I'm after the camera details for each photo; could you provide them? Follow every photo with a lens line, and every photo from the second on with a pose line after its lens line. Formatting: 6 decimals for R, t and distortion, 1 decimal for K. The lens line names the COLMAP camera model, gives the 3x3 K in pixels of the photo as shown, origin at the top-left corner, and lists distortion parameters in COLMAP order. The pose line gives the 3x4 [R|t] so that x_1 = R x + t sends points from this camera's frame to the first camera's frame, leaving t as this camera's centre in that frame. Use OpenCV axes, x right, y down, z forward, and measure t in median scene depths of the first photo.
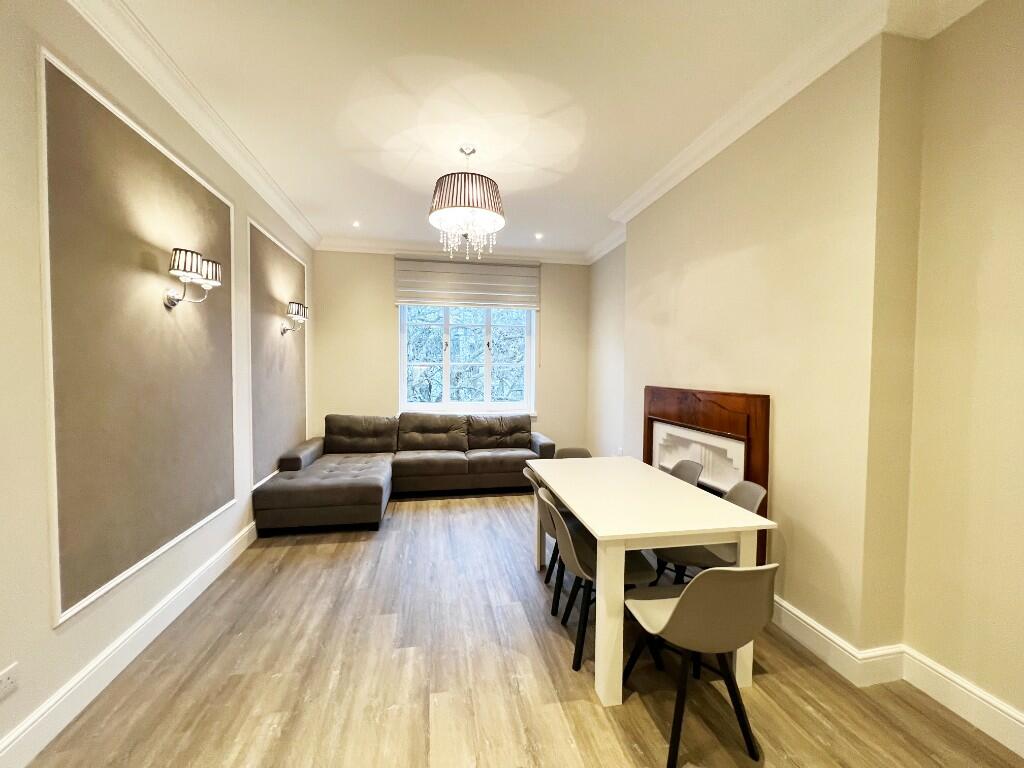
lens RADIAL K [[412.1, 0, 512.3], [0, 412.1, 381.9], [0, 0, 1]] dist [0.000557, -0.000003]
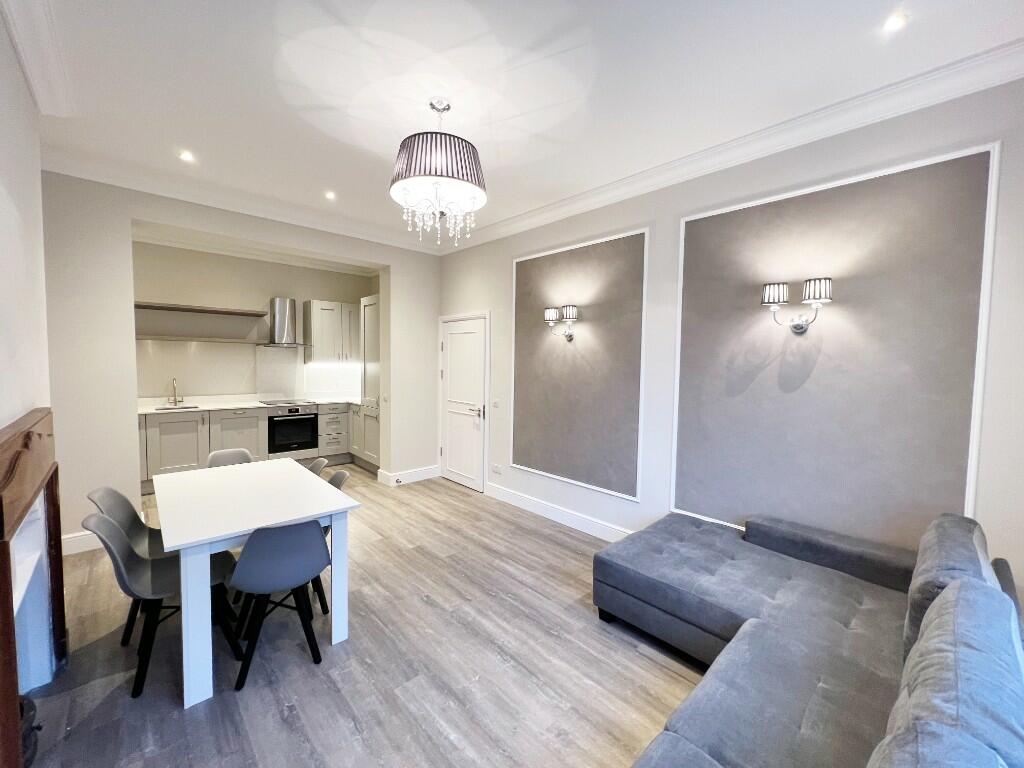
lens RADIAL K [[412.1, 0, 511.0], [0, 412.1, 387.1], [0, 0, 1]] dist [0.000557, -0.000003]
pose [[-0.848503, 0.010109, -0.529094, 0.241519], [-0.039549, 0.995810, 0.082451, -0.114692], [0.527711, 0.090885, -0.844548, 2.203541]]
